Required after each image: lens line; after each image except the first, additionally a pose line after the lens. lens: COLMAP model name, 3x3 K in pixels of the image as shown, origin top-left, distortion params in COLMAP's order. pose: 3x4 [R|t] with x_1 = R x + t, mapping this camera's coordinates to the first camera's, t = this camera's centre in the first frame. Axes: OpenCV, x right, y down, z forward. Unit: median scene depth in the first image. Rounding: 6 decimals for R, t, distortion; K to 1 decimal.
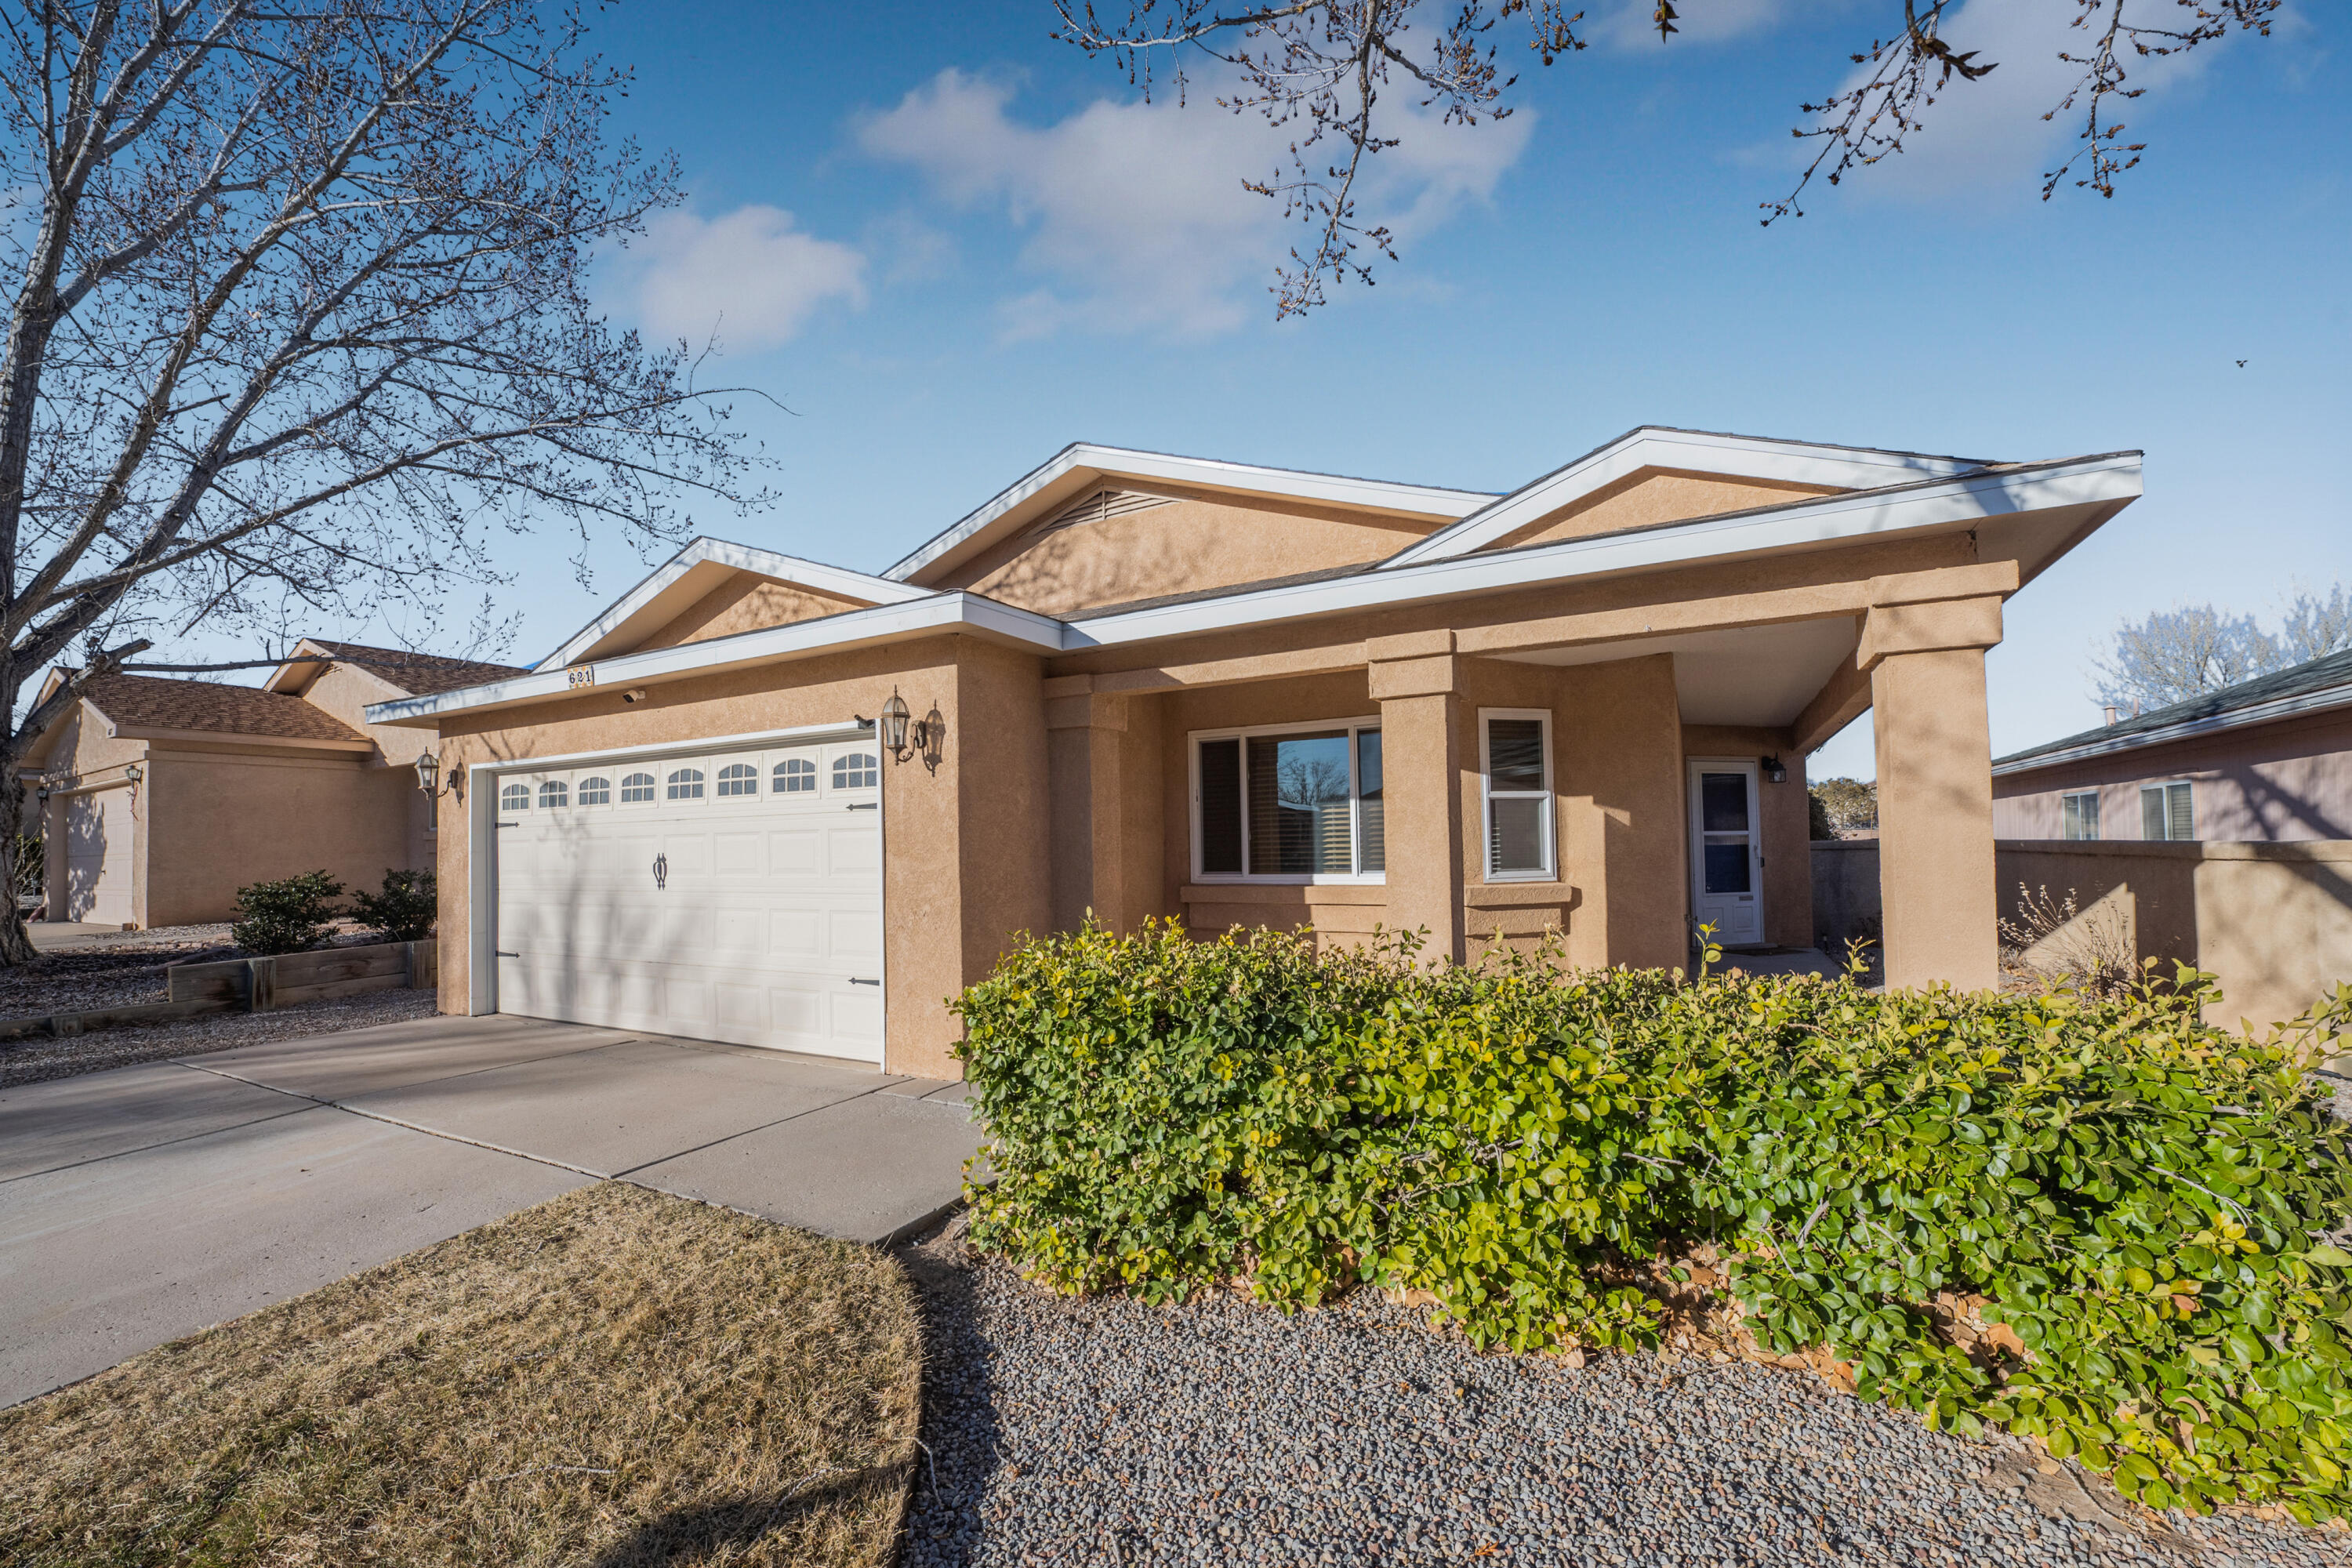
lens RADIAL K [[947.7, 0, 1172.3], [0, 947.7, 819.2], [0, 0, 1]] dist [-0.015070, -0.000576]
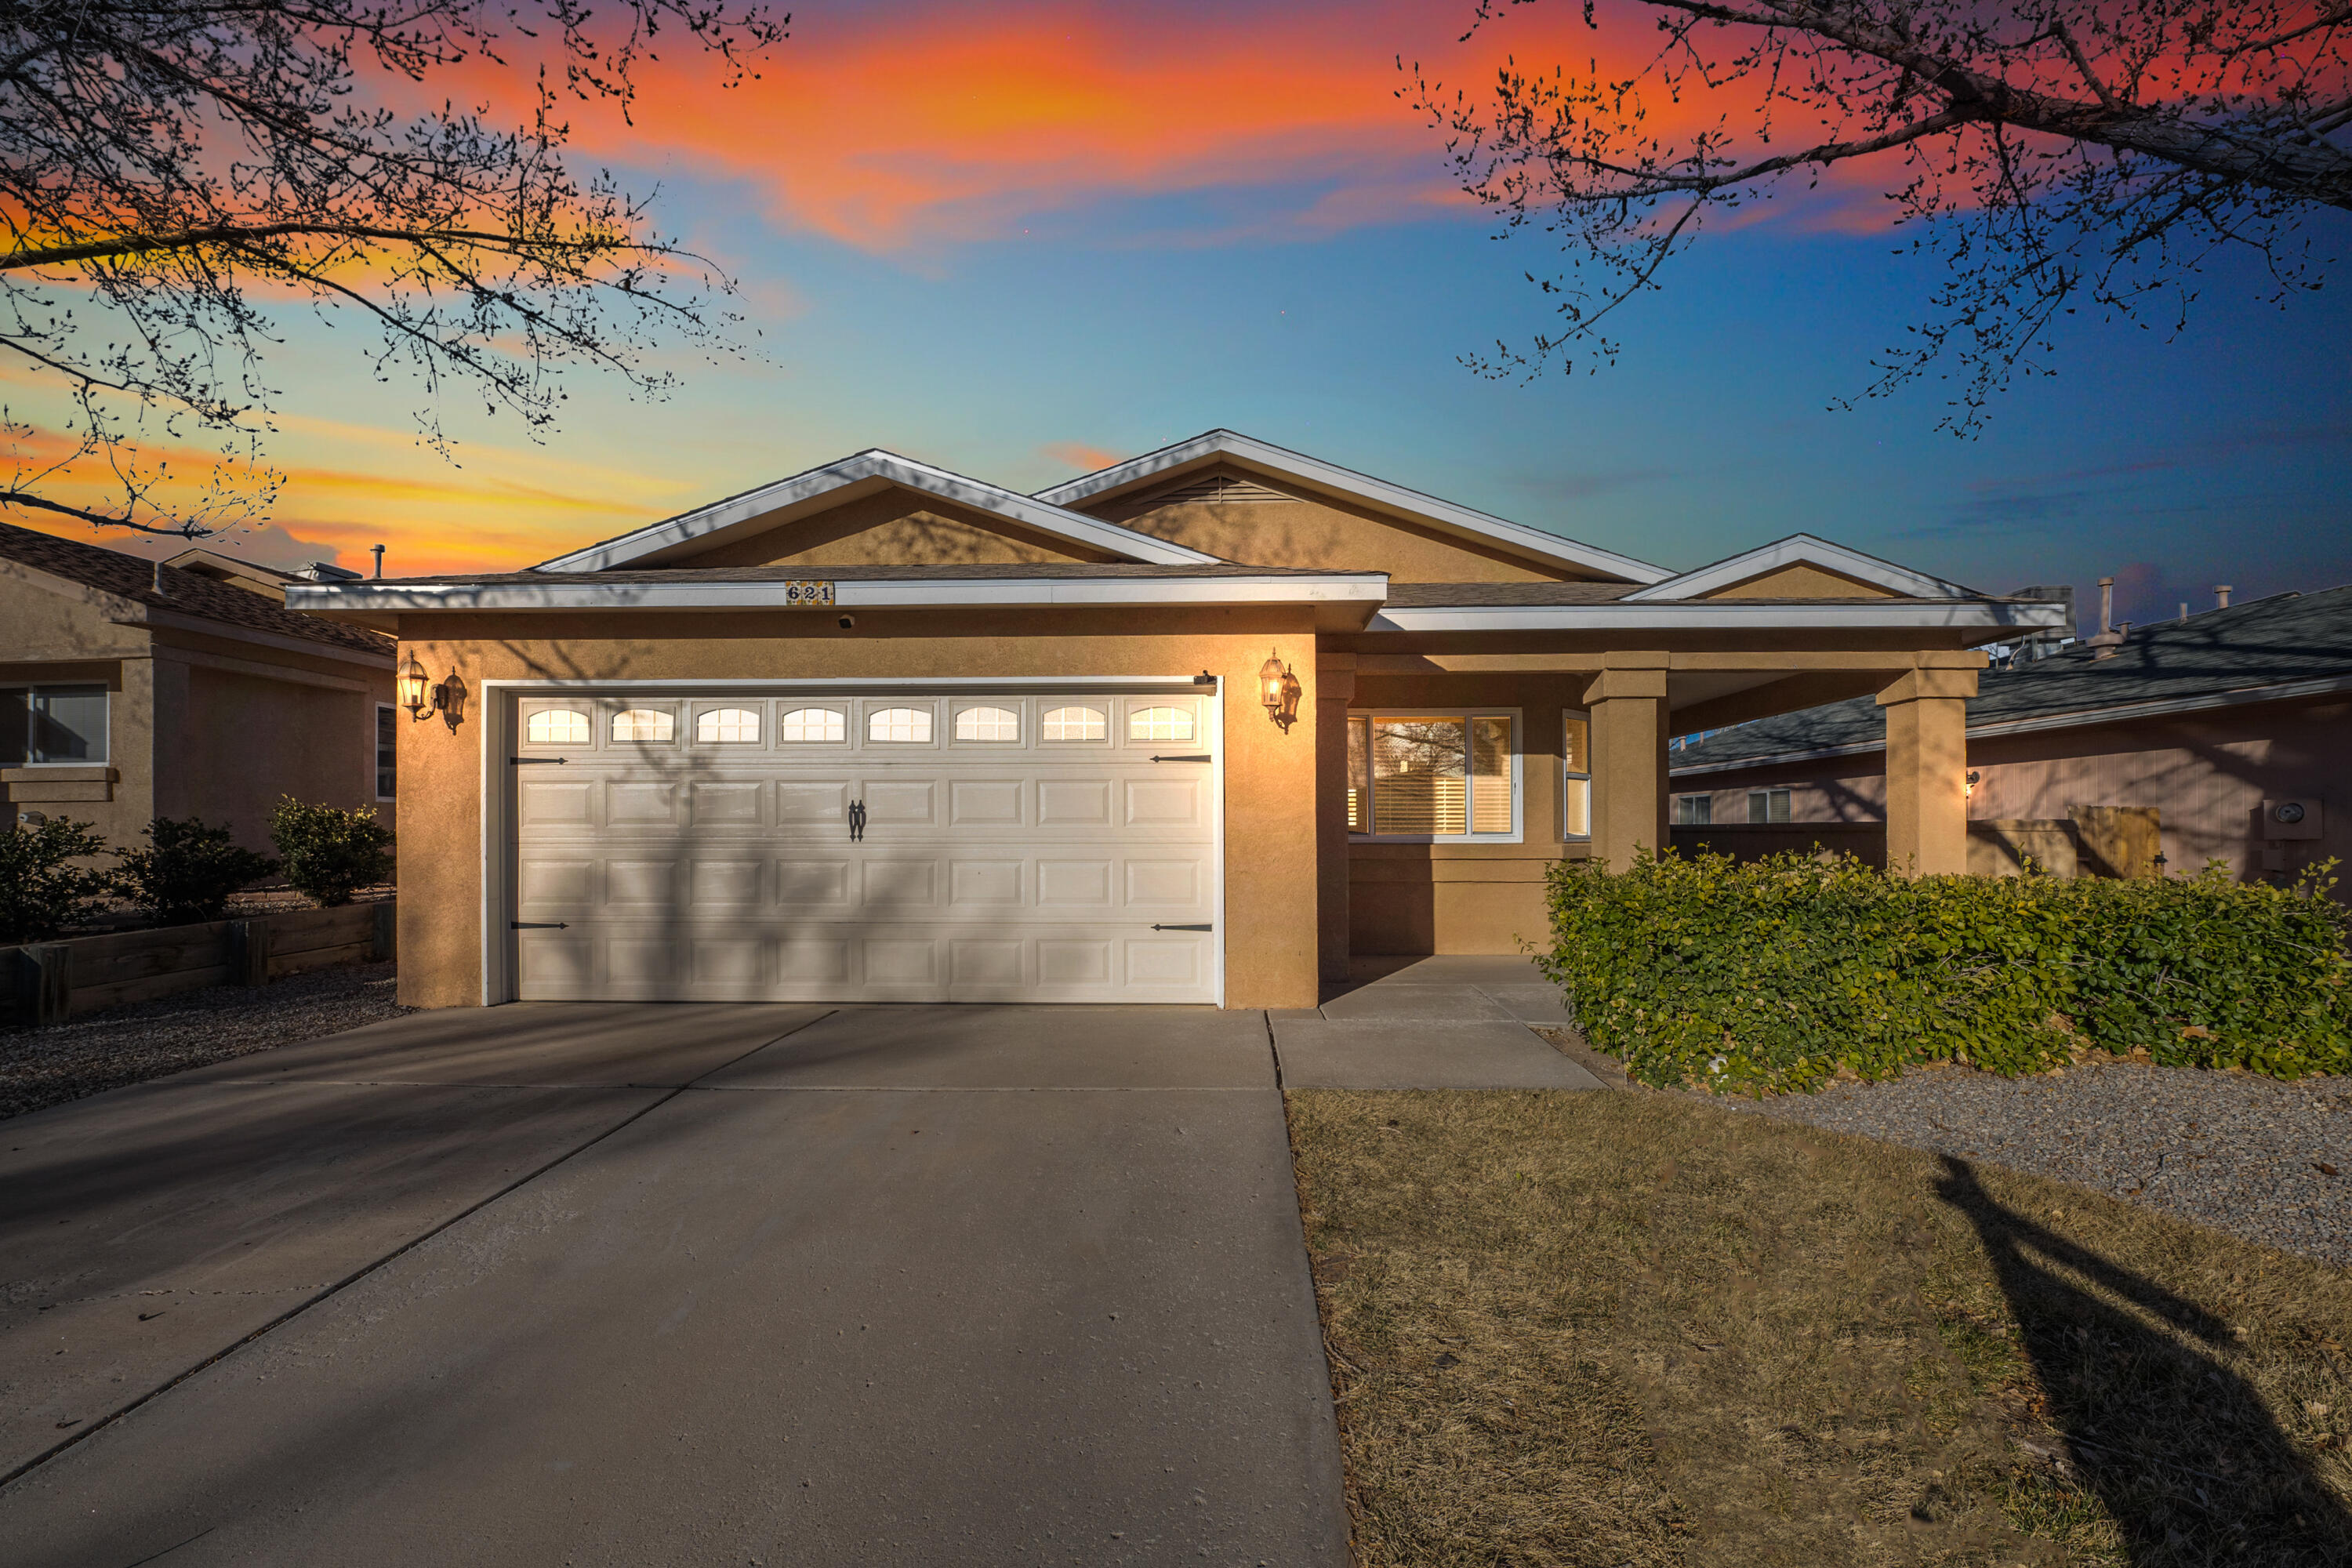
lens RADIAL K [[947.7, 0, 1210.0], [0, 947.7, 837.3], [0, 0, 1]] dist [-0.015070, -0.000576]
pose [[0.888193, 0.014913, 0.459229, -0.664922], [-0.029241, 0.999282, 0.024105, 0.039923], [-0.458539, -0.034838, 0.887991, 0.051721]]
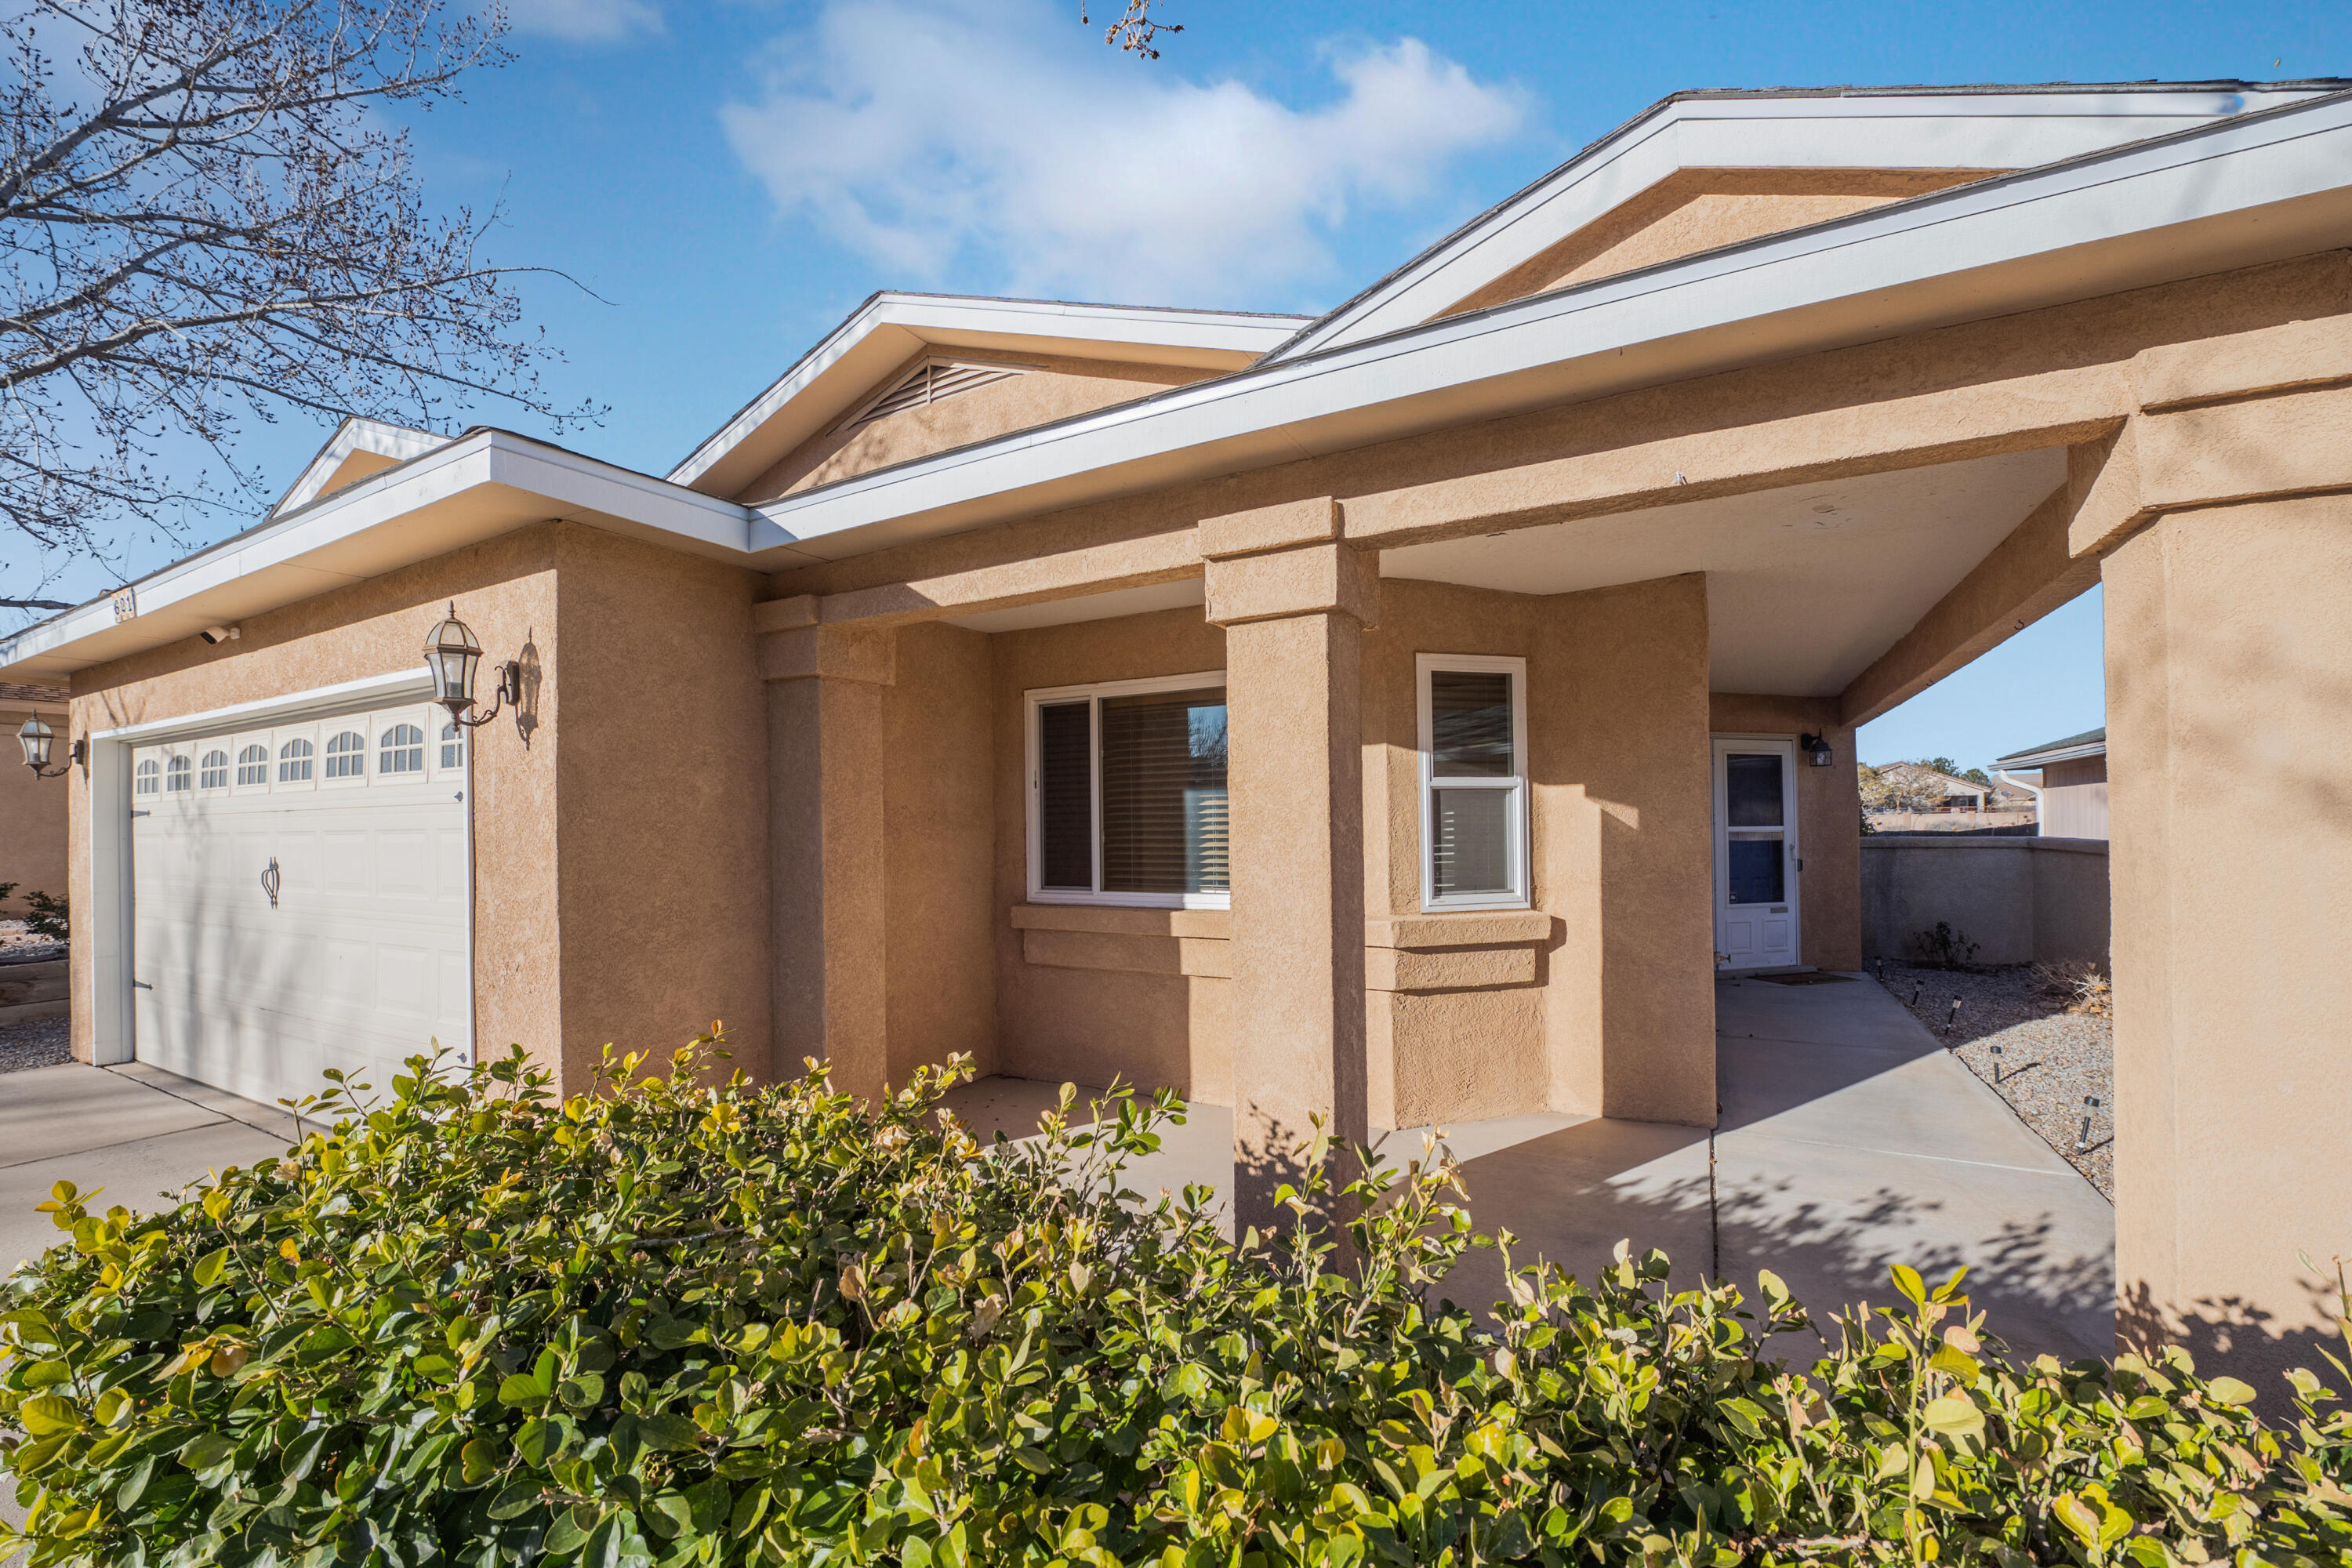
lens RADIAL K [[947.7, 0, 1175.7], [0, 947.7, 819.2], [0, 0, 1]] dist [-0.015070, -0.000576]
pose [[0.999983, 0.005735, -0.001237, 0.143343], [-0.005708, 0.999755, 0.021369, -0.011954], [0.001360, -0.021362, 0.999771, 0.300799]]
